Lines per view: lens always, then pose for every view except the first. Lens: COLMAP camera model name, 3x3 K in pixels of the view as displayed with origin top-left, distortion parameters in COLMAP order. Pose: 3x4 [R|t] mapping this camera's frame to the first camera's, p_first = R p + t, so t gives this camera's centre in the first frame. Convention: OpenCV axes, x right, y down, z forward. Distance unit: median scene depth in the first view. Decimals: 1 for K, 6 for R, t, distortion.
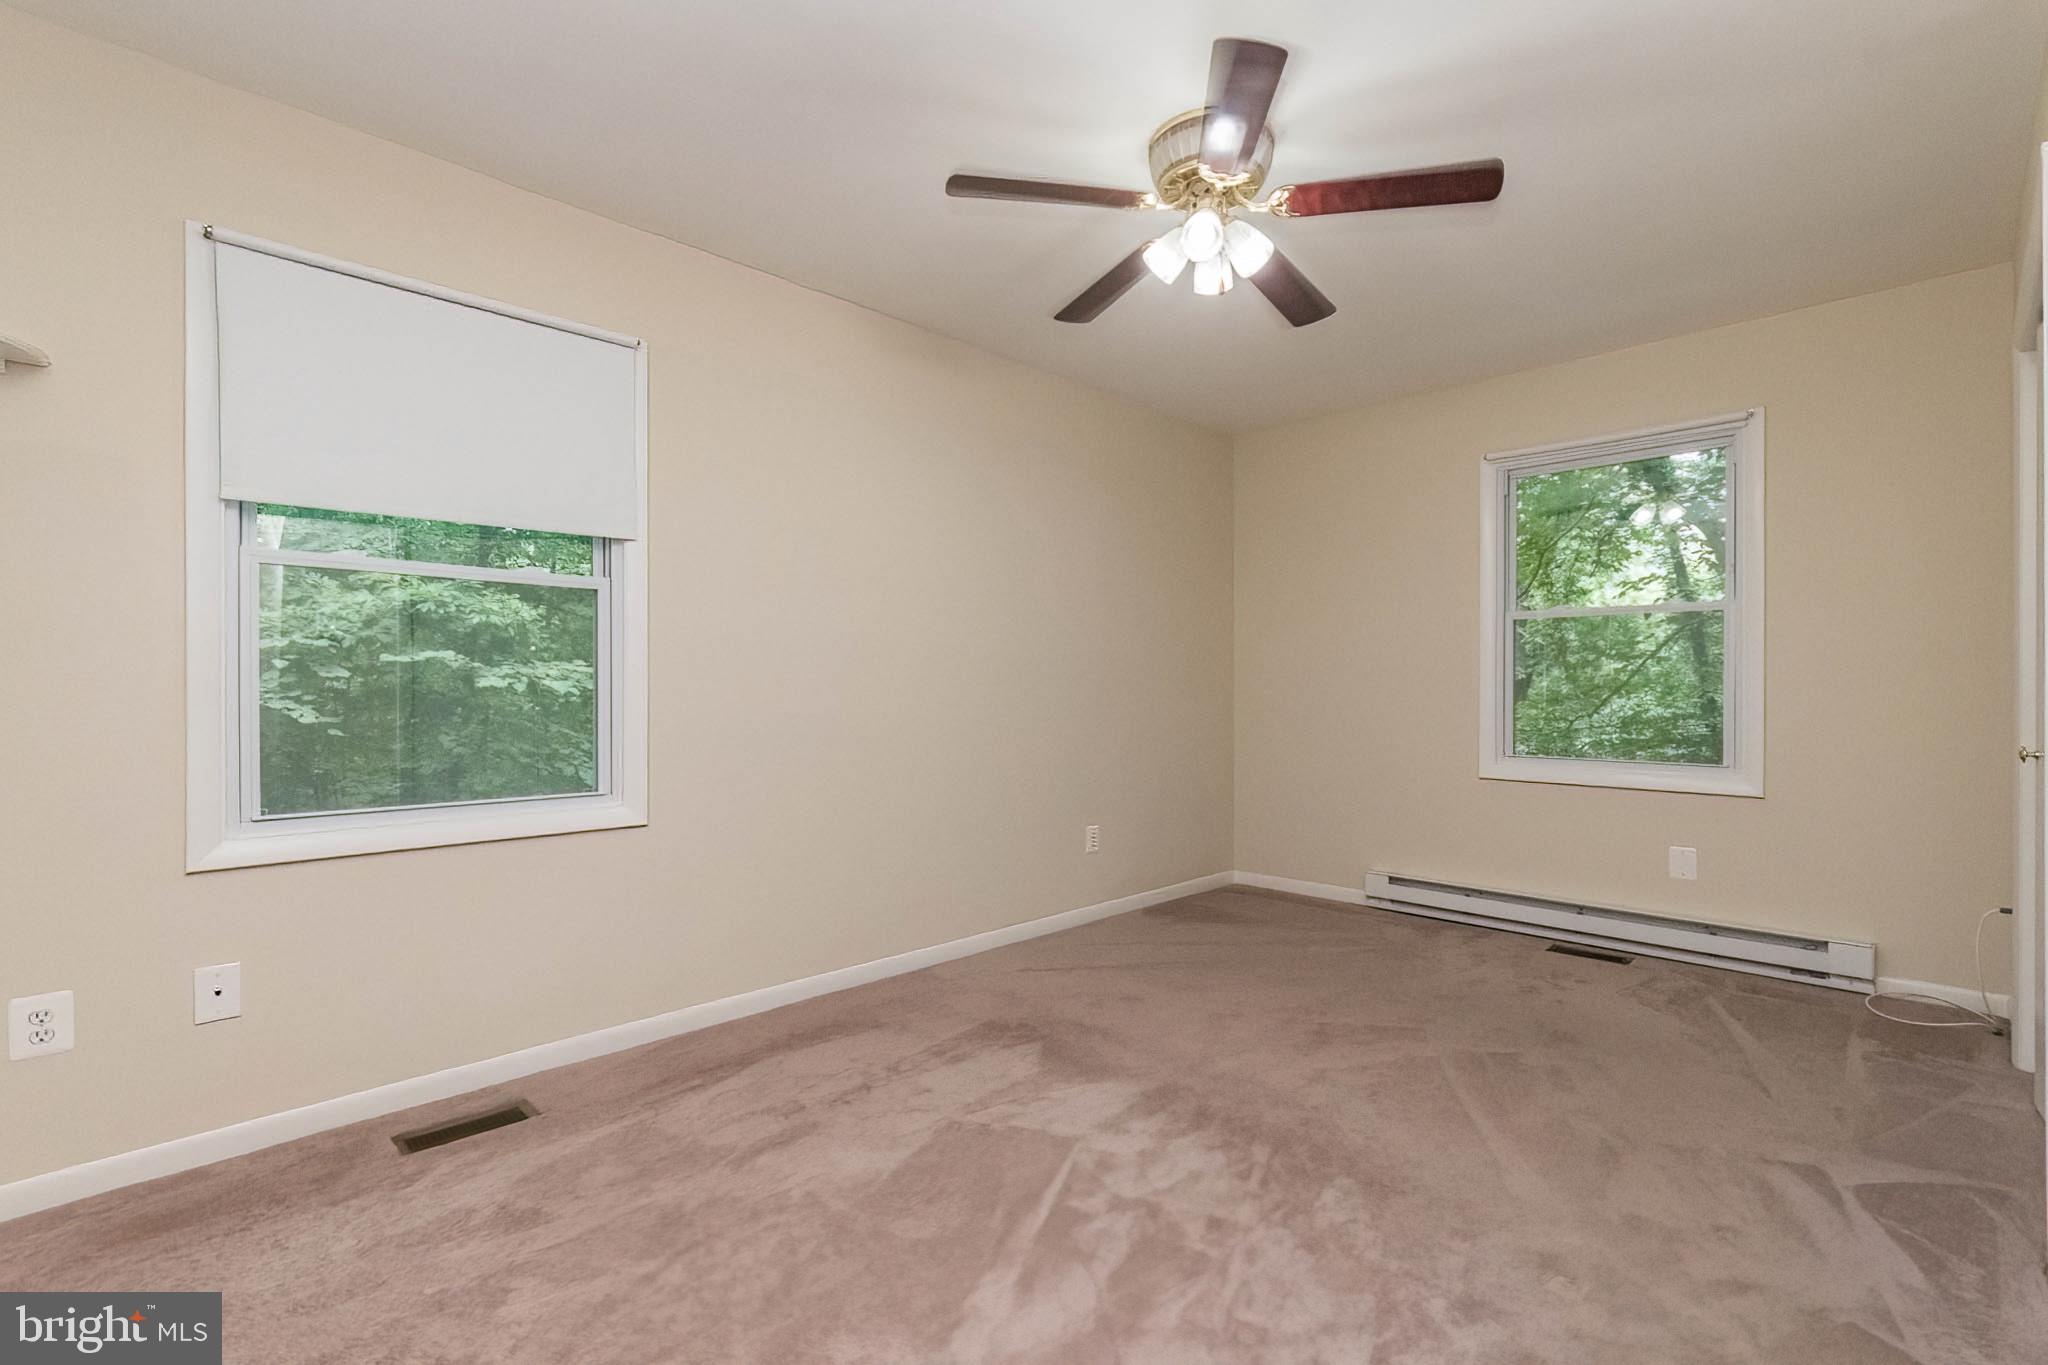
lens RADIAL K [[909.8, 0, 1020.0], [0, 909.8, 695.1], [0, 0, 1]] dist [0.013369, 0.000162]
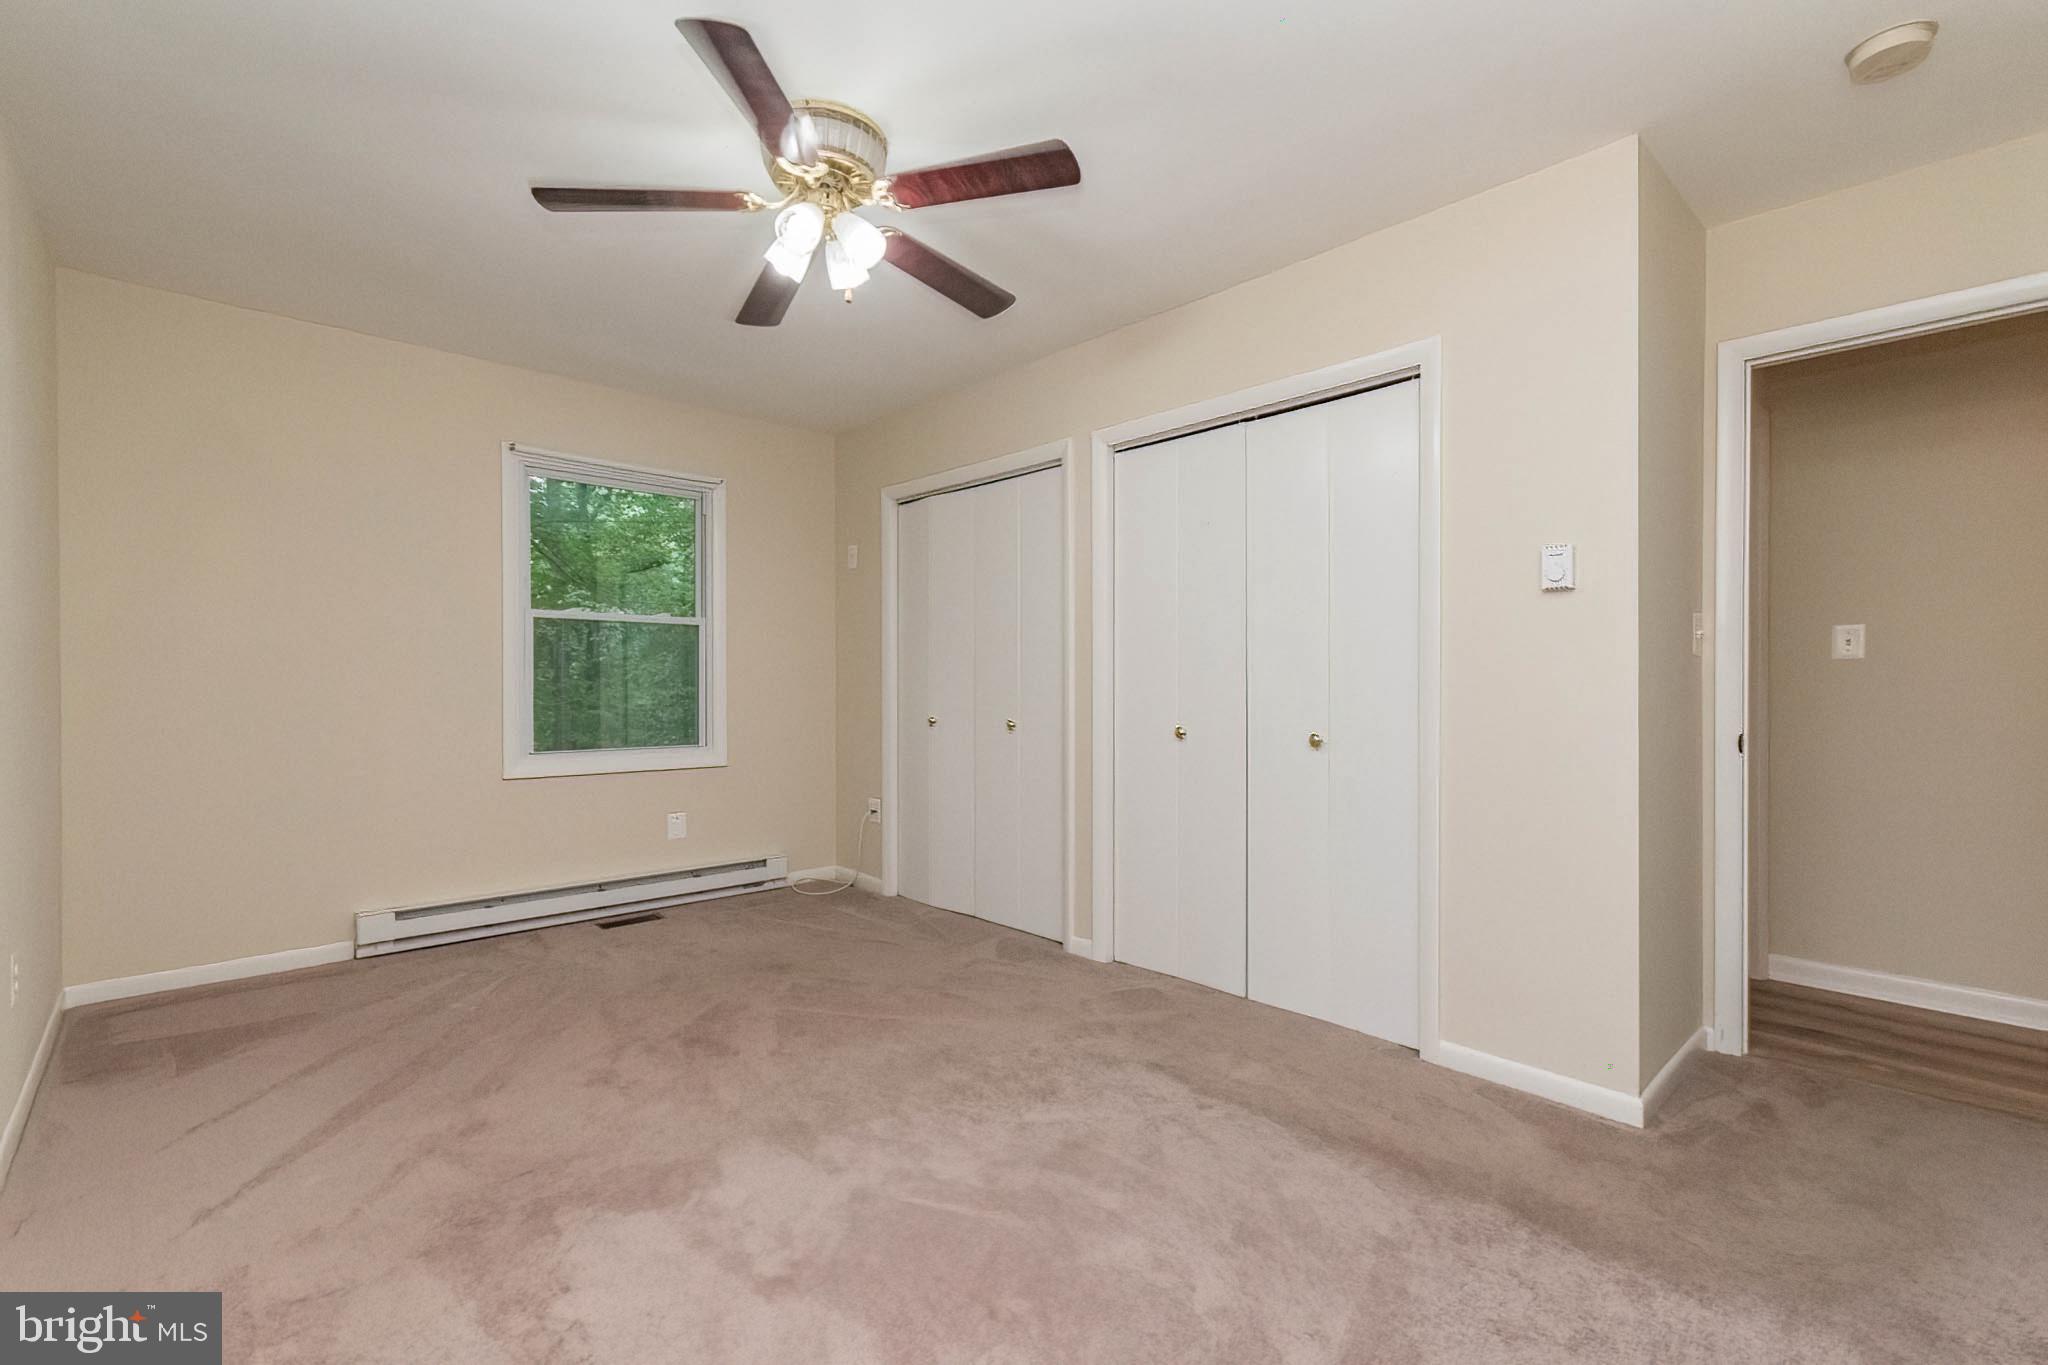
lens RADIAL K [[909.8, 0, 1020.0], [0, 909.8, 695.1], [0, 0, 1]] dist [0.013369, 0.000162]
pose [[0.026688, -0.008593, 0.999607, -0.571534], [0.003724, 0.999957, 0.008497, -0.005926], [-0.999637, 0.003496, 0.026719, 0.559365]]
